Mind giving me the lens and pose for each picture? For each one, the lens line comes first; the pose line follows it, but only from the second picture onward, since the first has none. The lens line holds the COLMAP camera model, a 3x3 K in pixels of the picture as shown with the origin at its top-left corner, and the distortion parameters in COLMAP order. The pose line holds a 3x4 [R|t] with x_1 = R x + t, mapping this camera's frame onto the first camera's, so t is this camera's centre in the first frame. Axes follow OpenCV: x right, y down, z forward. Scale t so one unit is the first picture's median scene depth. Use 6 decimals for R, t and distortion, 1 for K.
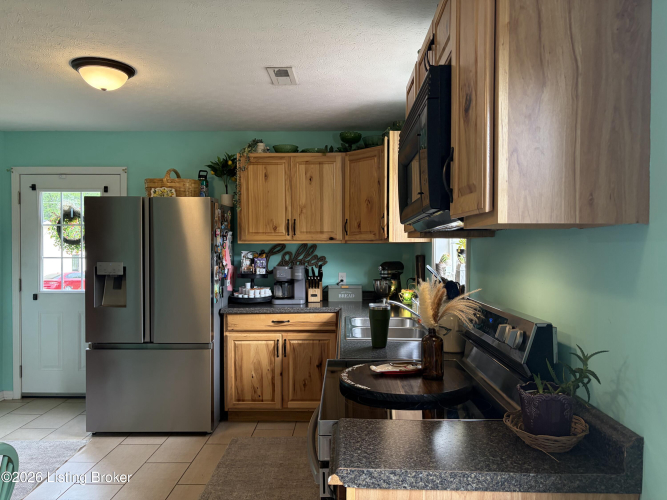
lens RADIAL K [[503.4, 0, 335.2], [0, 503.4, 250.7], [0, 0, 1]] dist [0.002421, -0.007719]
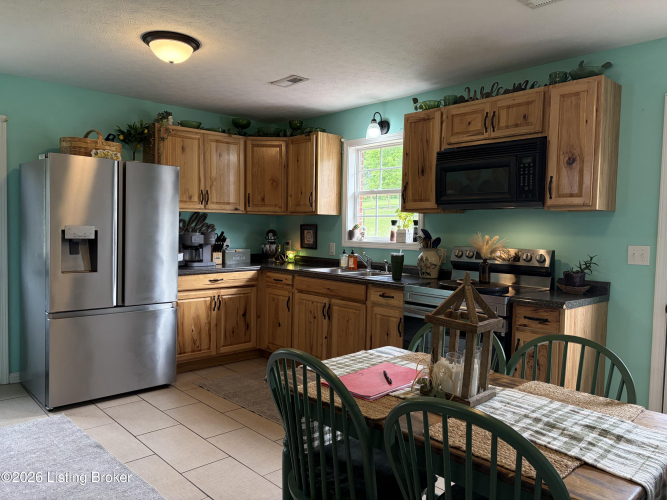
lens RADIAL K [[503.4, 0, 335.5], [0, 503.4, 251.2], [0, 0, 1]] dist [0.002421, -0.007719]
pose [[0.729218, -0.018243, 0.684038, -0.692611], [-0.016887, 0.998860, 0.044642, 0.019164], [-0.684073, -0.044105, 0.728079, -0.021835]]
